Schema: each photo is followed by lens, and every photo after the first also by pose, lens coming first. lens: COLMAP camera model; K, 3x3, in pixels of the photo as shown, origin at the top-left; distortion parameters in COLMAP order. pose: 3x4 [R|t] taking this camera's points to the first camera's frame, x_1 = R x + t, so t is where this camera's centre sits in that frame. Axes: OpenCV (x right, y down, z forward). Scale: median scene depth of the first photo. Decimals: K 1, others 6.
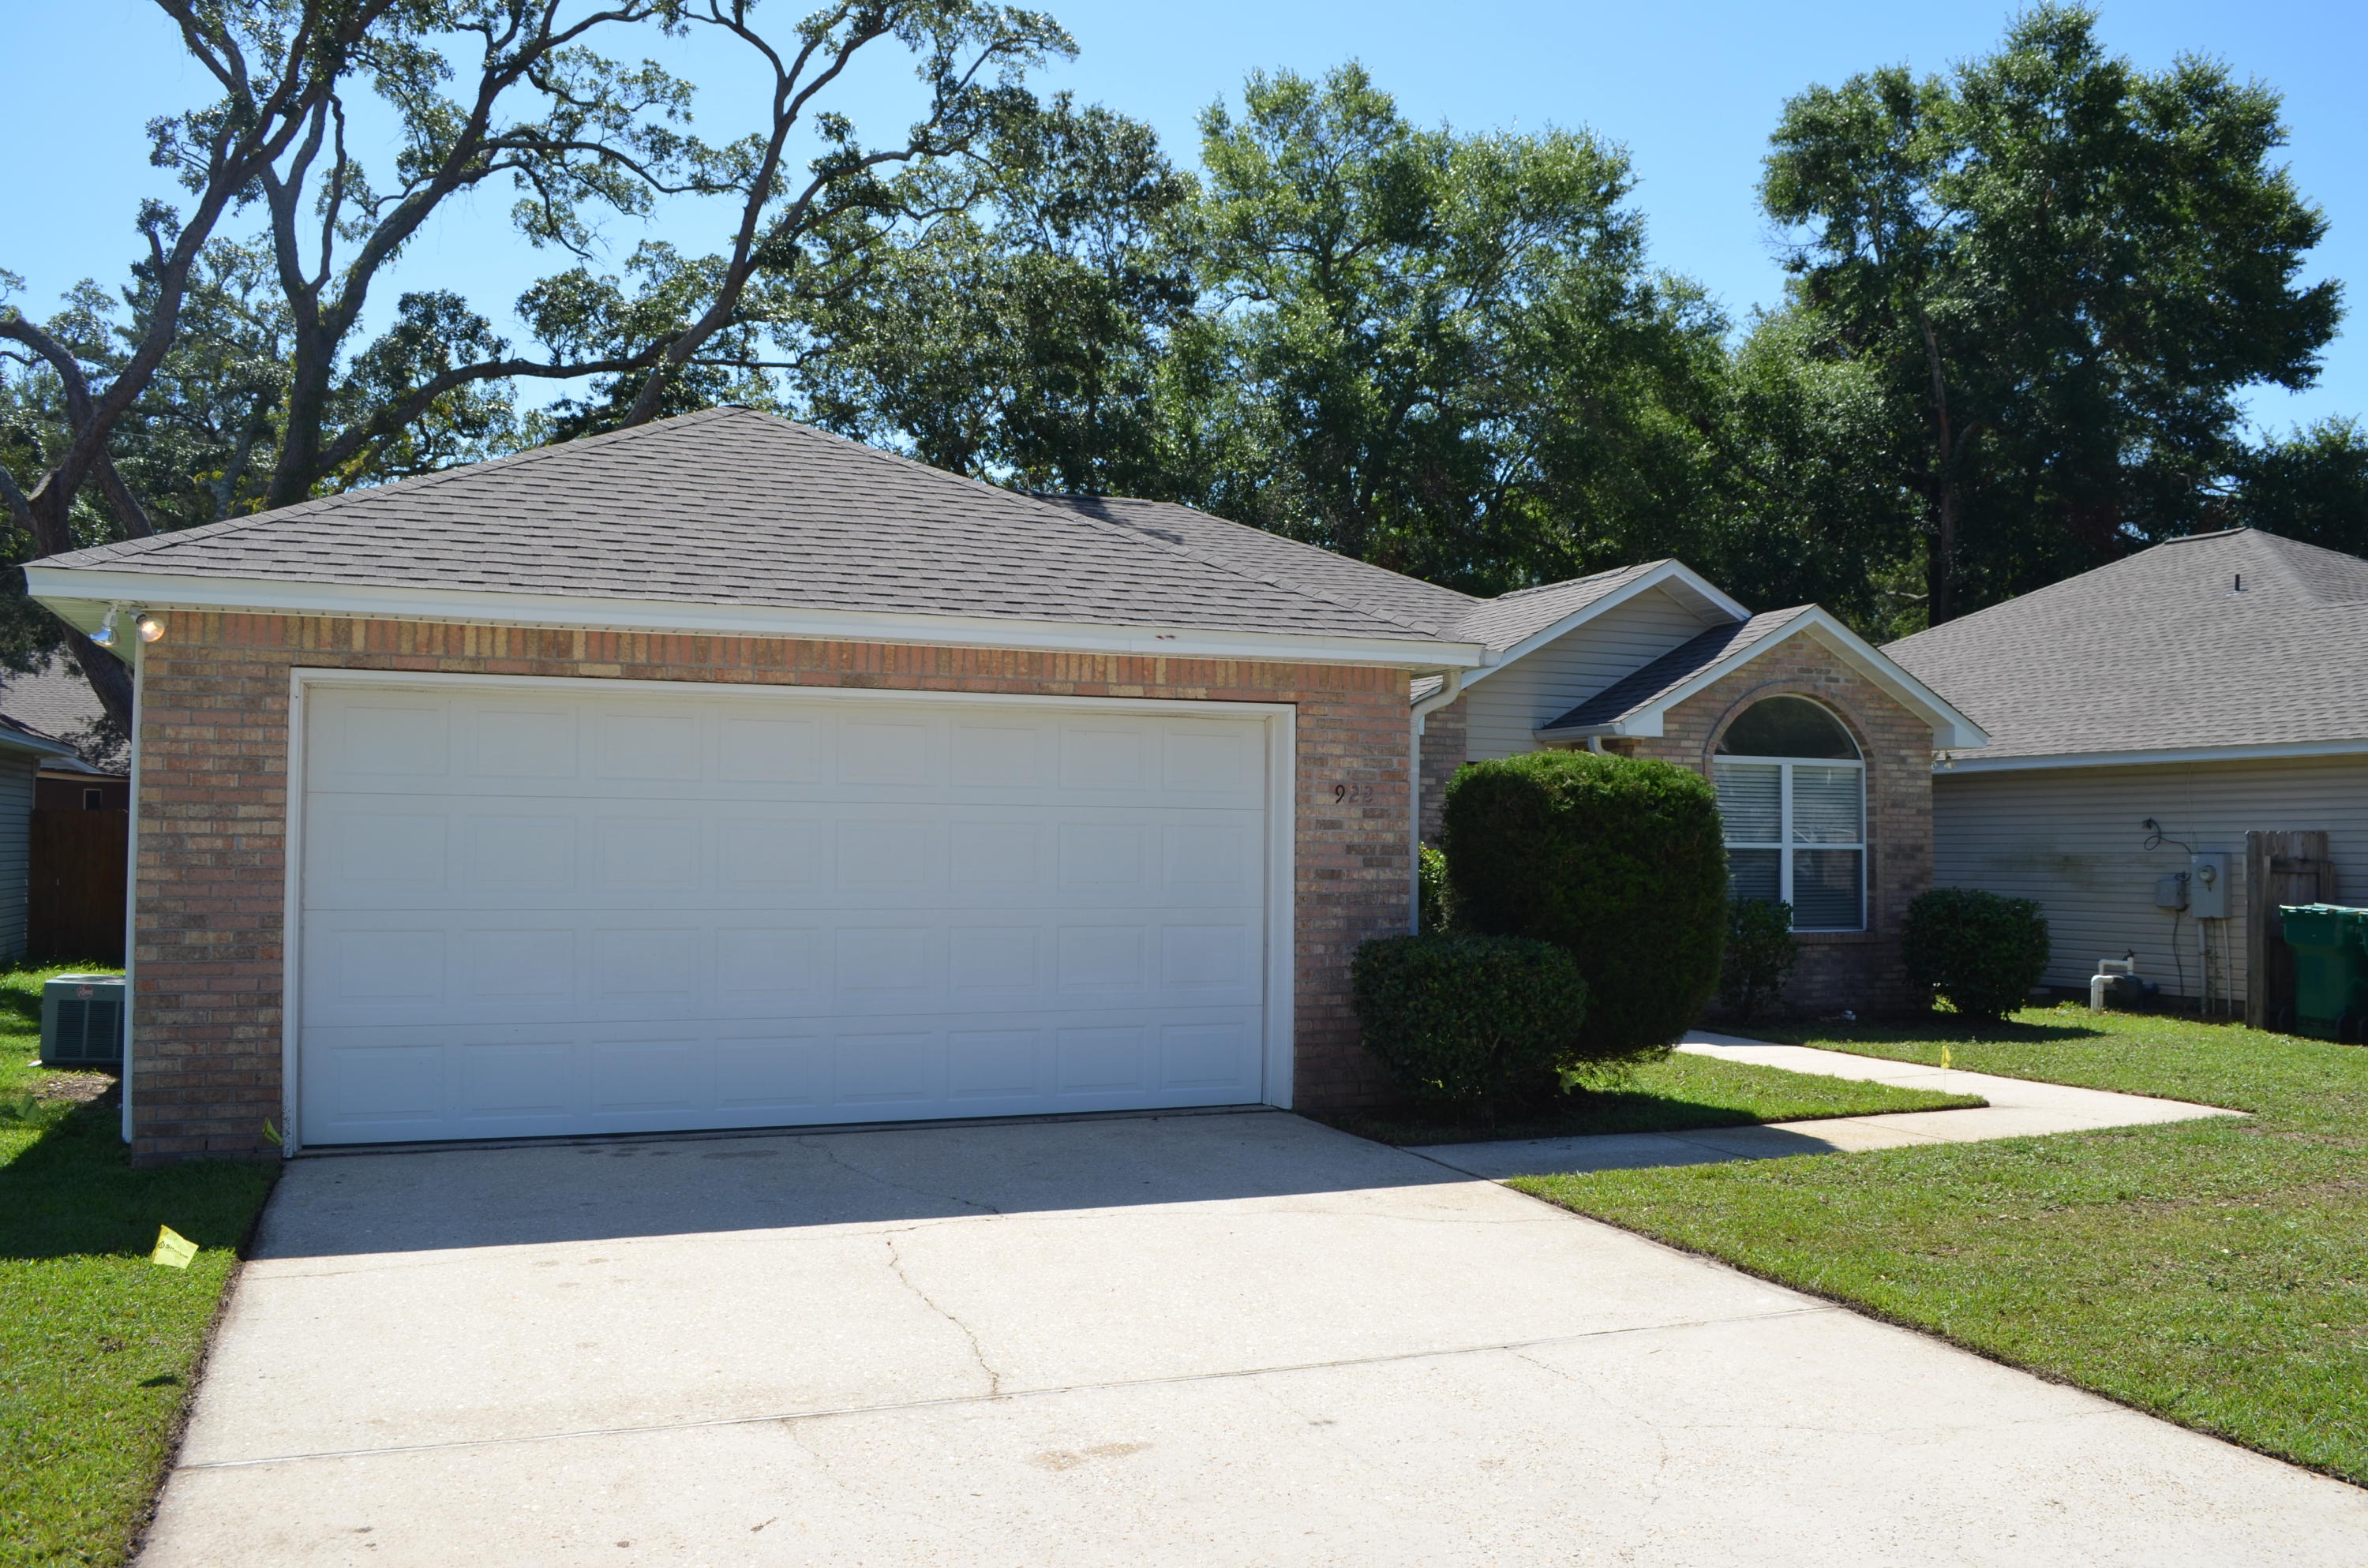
lens RADIAL K [[1856.7, 0, 1201.7], [0, 1856.7, 797.9], [0, 0, 1]] dist [-0.086151, 0.012134]
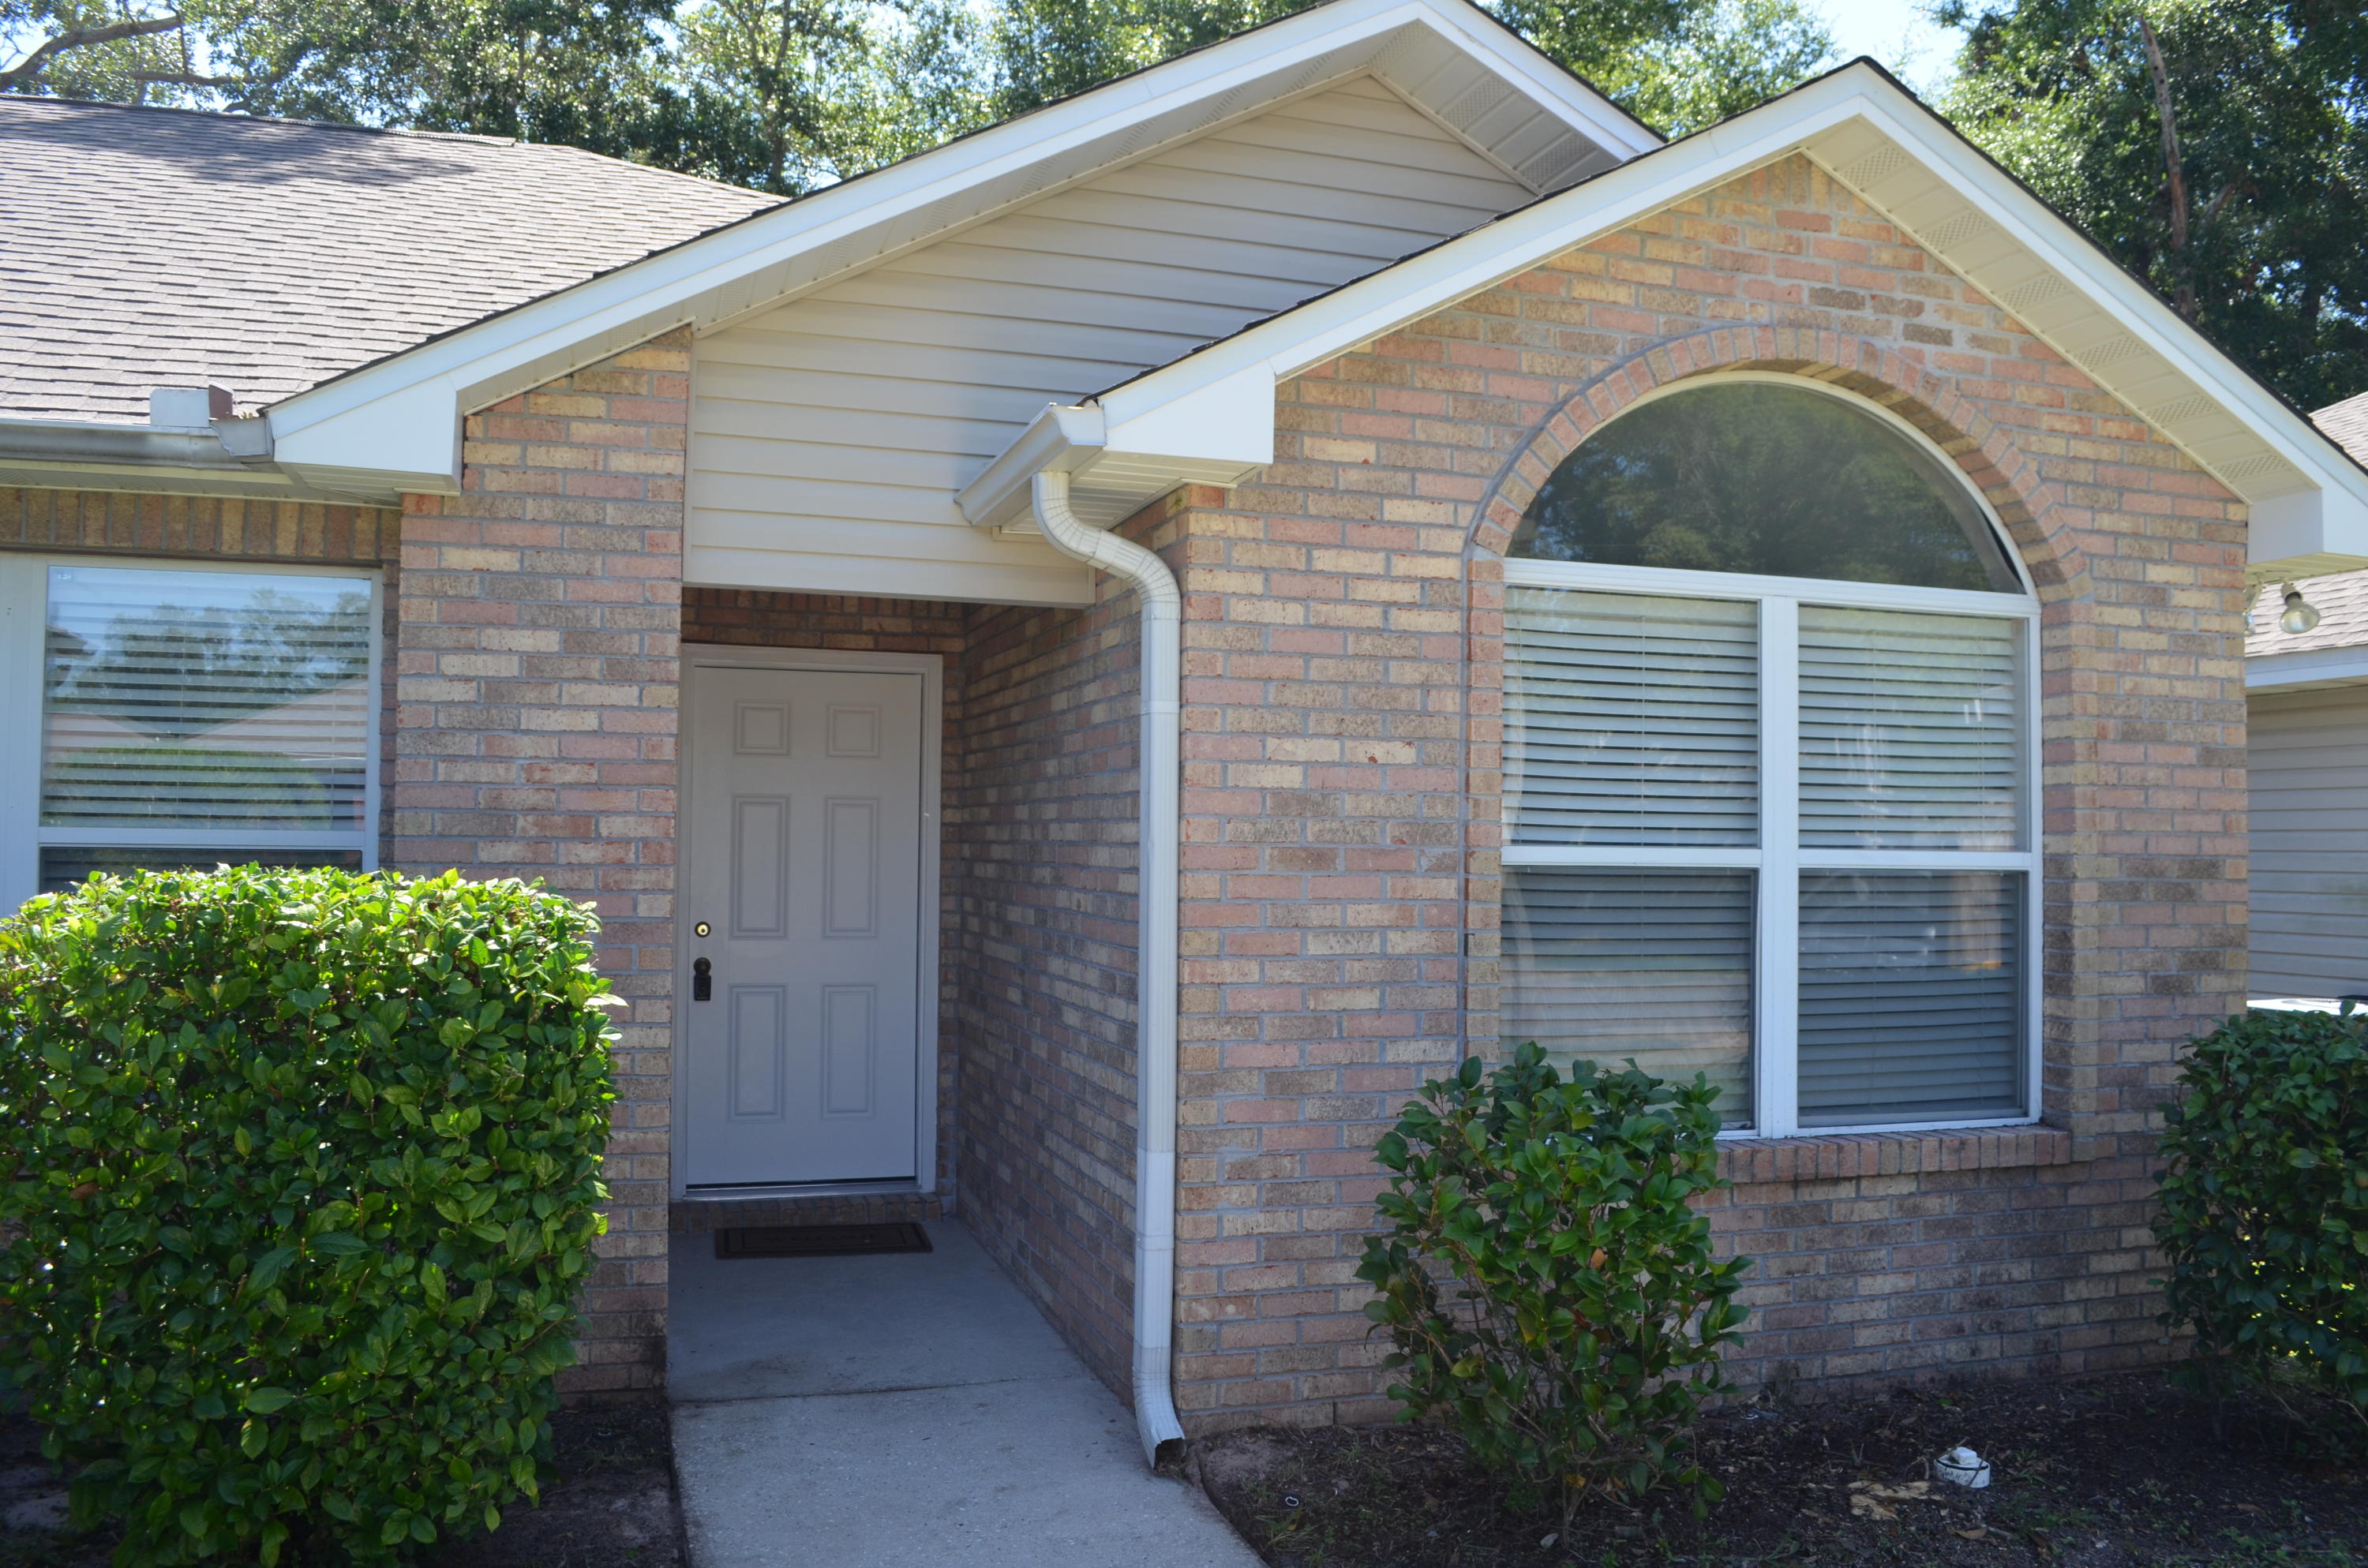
lens RADIAL K [[1856.7, 0, 1201.7], [0, 1856.7, 797.9], [0, 0, 1]] dist [-0.086151, 0.012134]
pose [[0.995635, 0.002132, -0.093312, 0.256037], [-0.002076, 0.999998, 0.000699, 0.016119], [0.093314, -0.000502, 0.995637, 0.697728]]
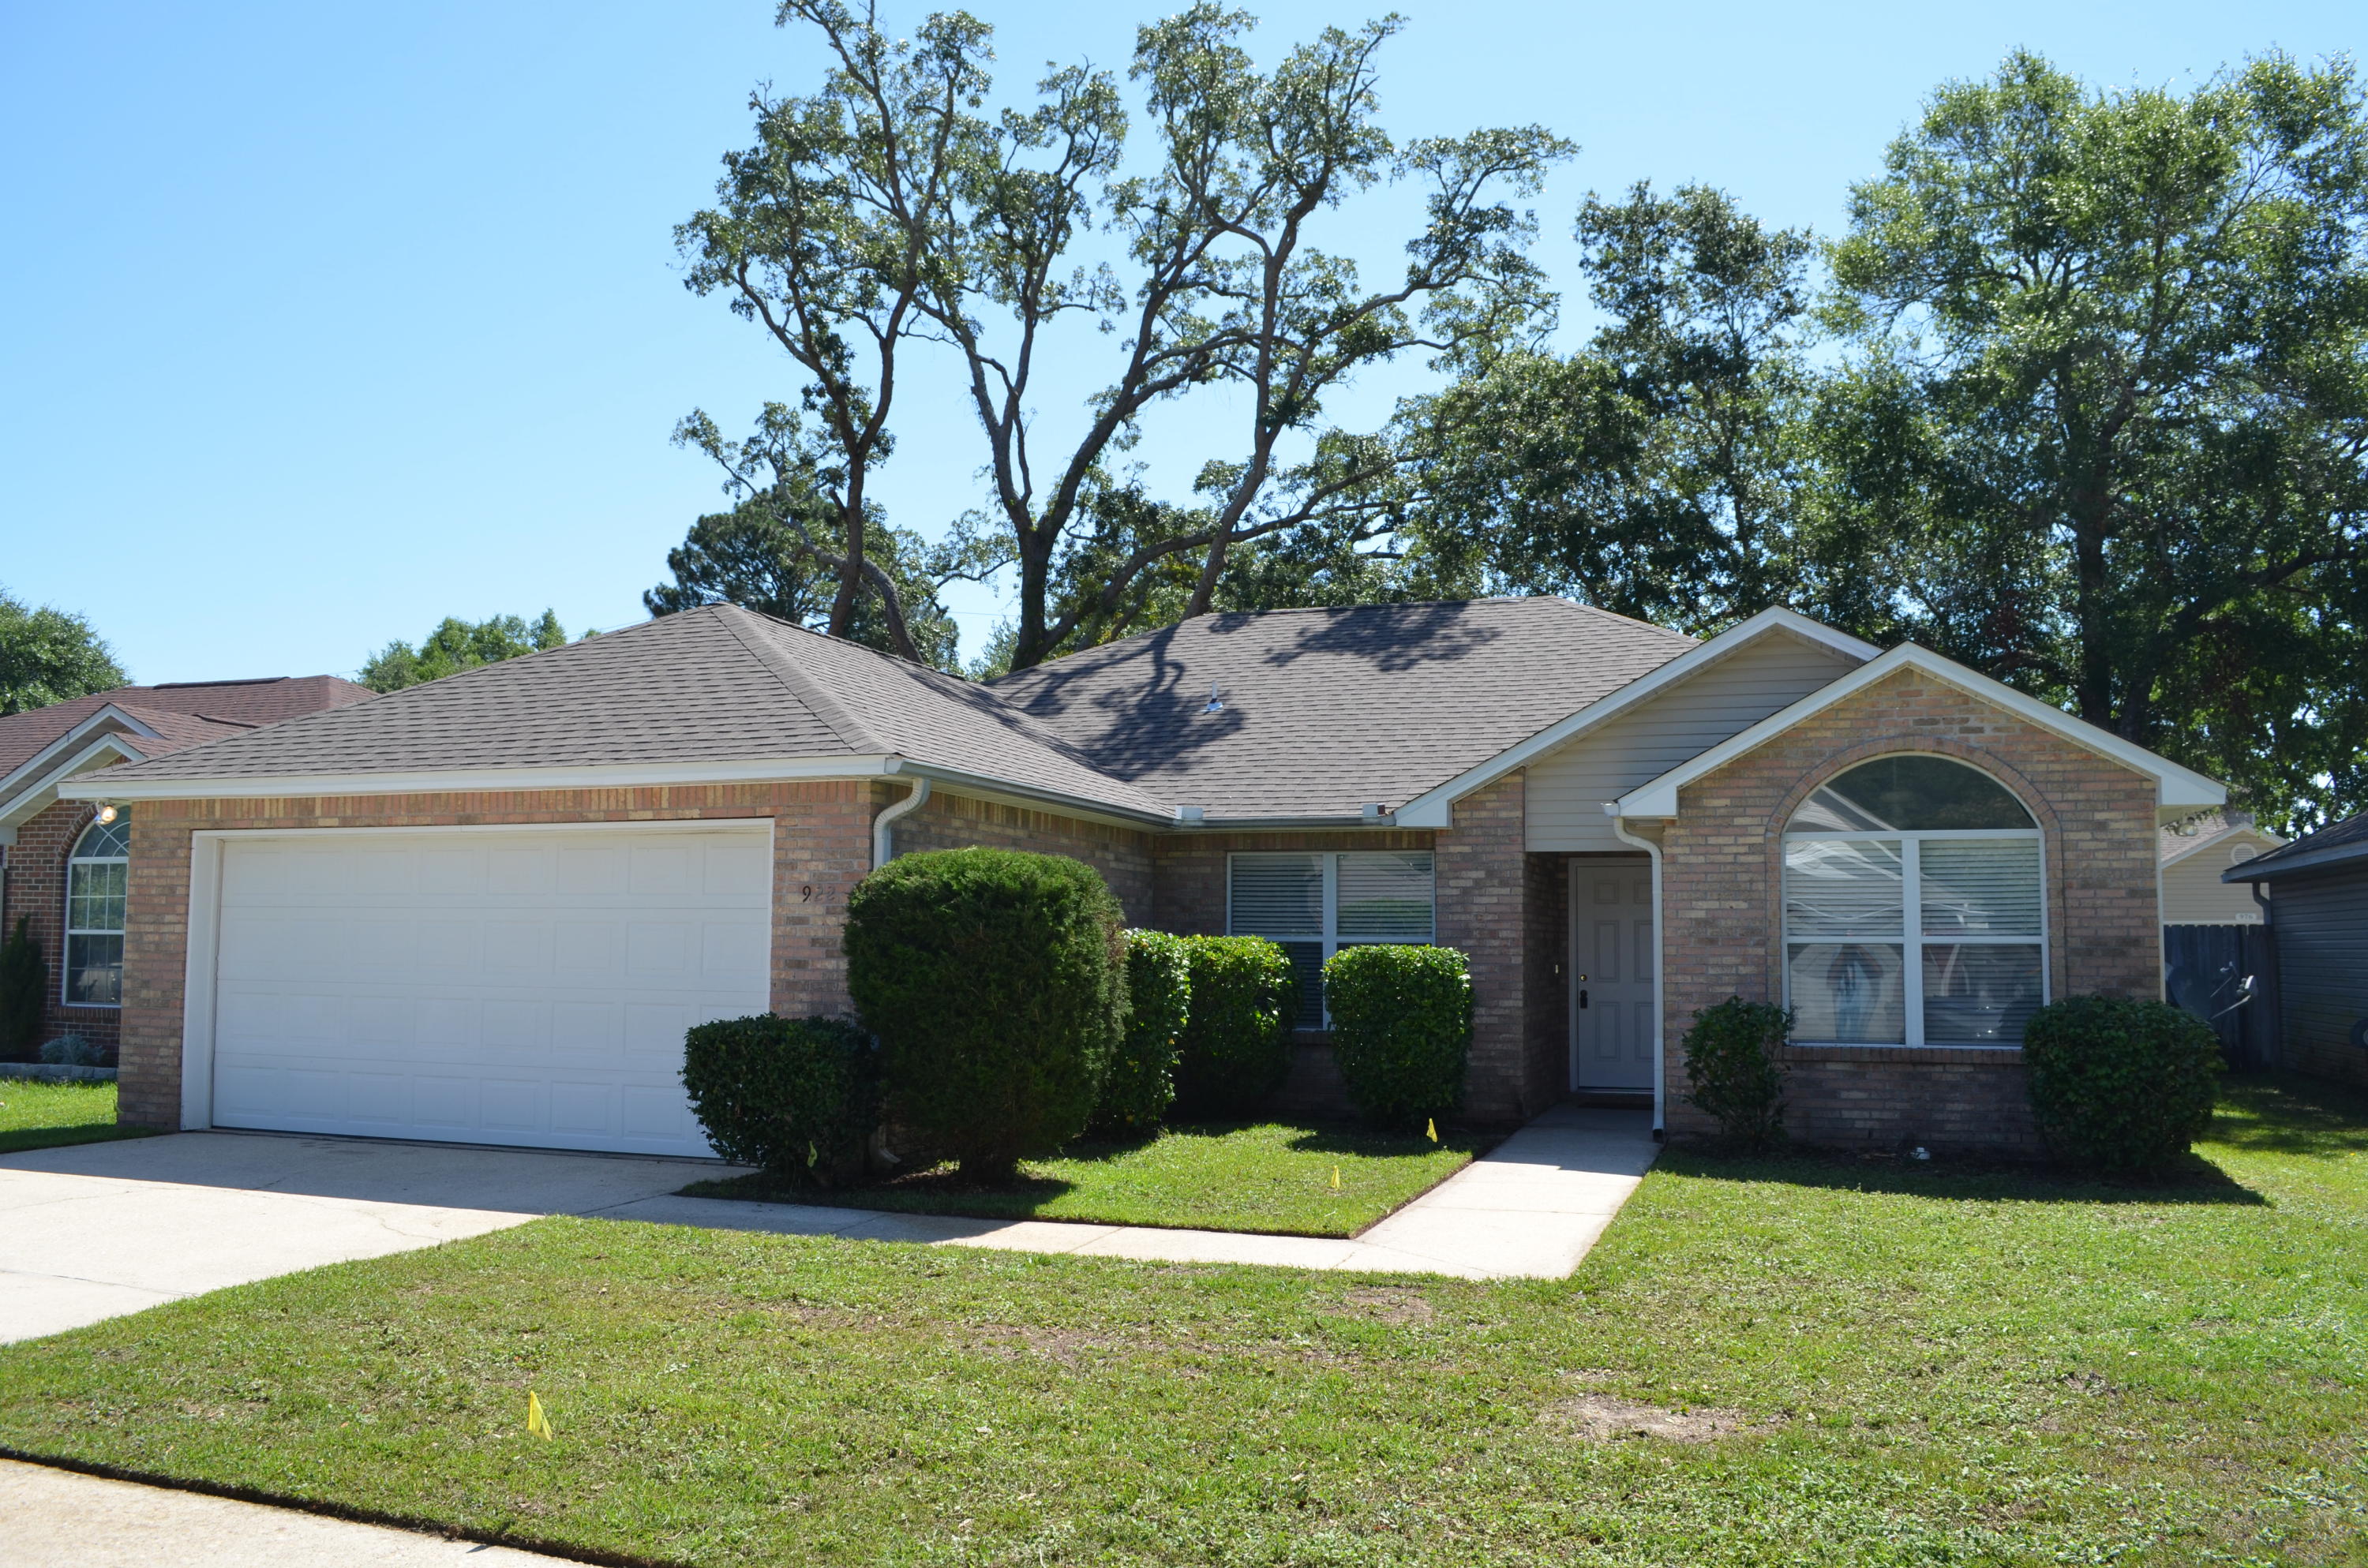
lens RADIAL K [[1856.7, 0, 1201.7], [0, 1856.7, 797.9], [0, 0, 1]] dist [-0.086151, 0.012134]
pose [[0.744748, -0.057288, -0.664882, 0.639750], [0.017858, 0.997663, -0.065957, 0.011592], [0.667107, 0.037248, 0.744031, 0.196192]]
